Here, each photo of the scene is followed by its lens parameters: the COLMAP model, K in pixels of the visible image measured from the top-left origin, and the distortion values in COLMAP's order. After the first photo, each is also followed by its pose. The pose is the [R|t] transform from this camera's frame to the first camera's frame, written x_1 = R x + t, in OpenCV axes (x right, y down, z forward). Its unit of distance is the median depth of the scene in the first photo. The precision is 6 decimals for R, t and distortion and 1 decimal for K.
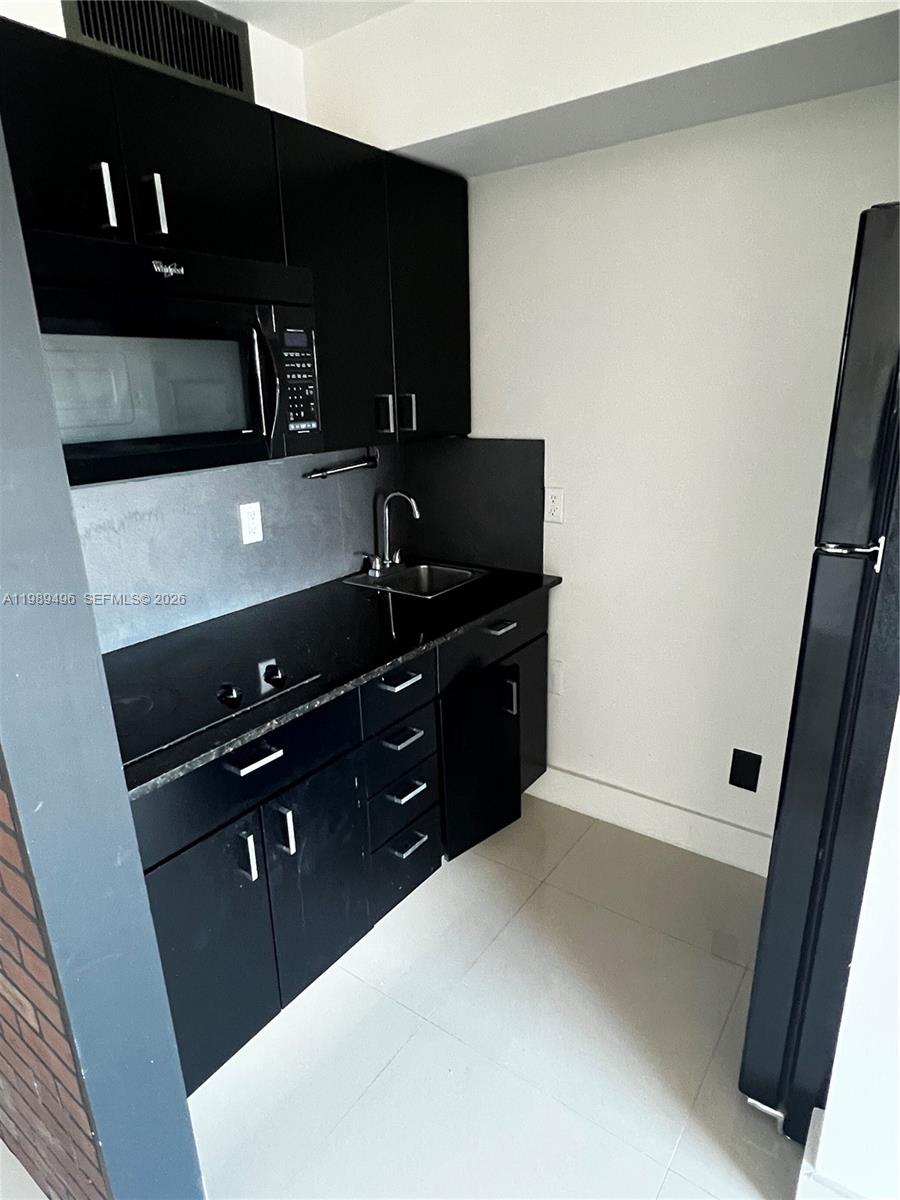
lens RADIAL K [[698.4, 0, 450.0], [0, 698.4, 600.0], [0, 0, 1]] dist [-0.002364, -0.000021]
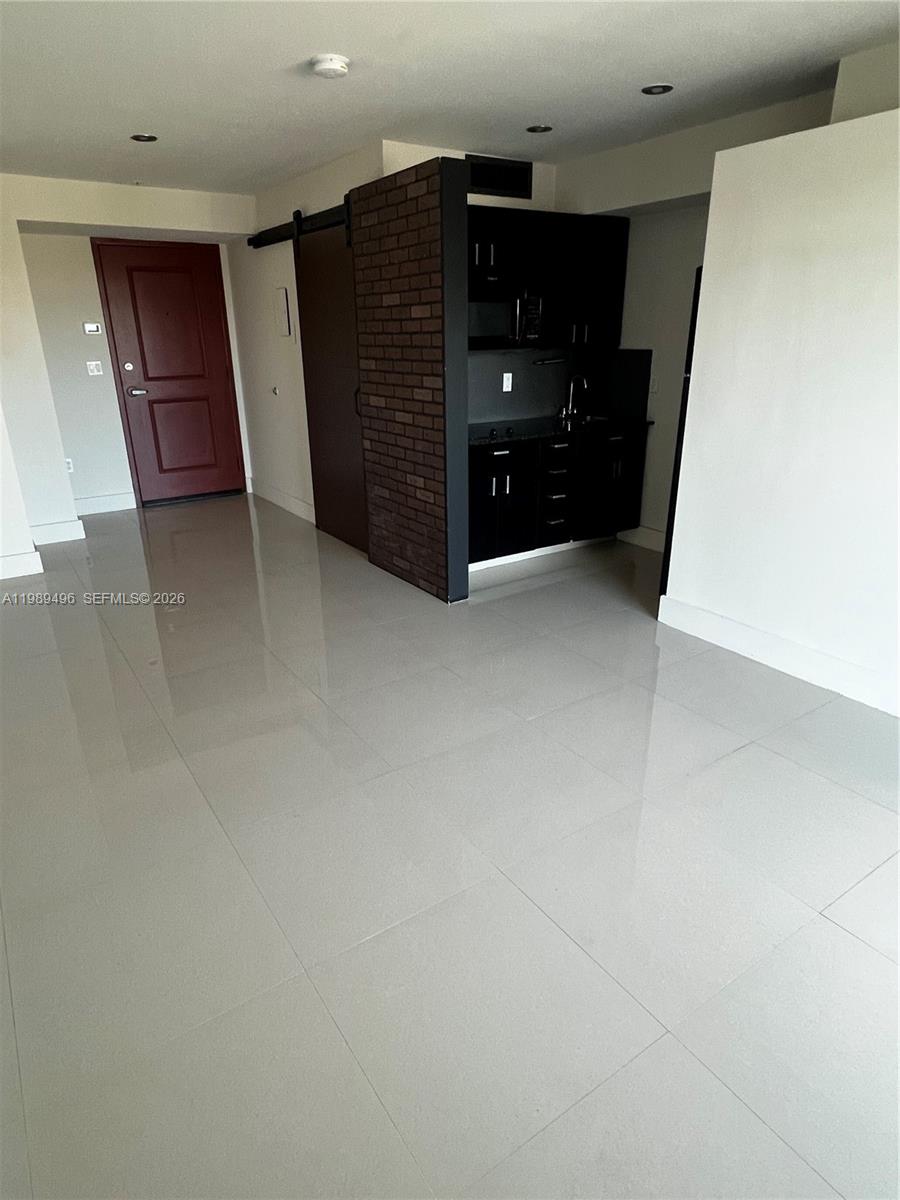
lens RADIAL K [[698.4, 0, 450.0], [0, 698.4, 600.0], [0, 0, 1]] dist [-0.002364, -0.000021]
pose [[0.936528, 0.142115, -0.320496, 0.363478], [-0.117292, 0.988488, 0.095573, 0.389340], [0.330389, -0.051915, 0.942416, -1.221491]]
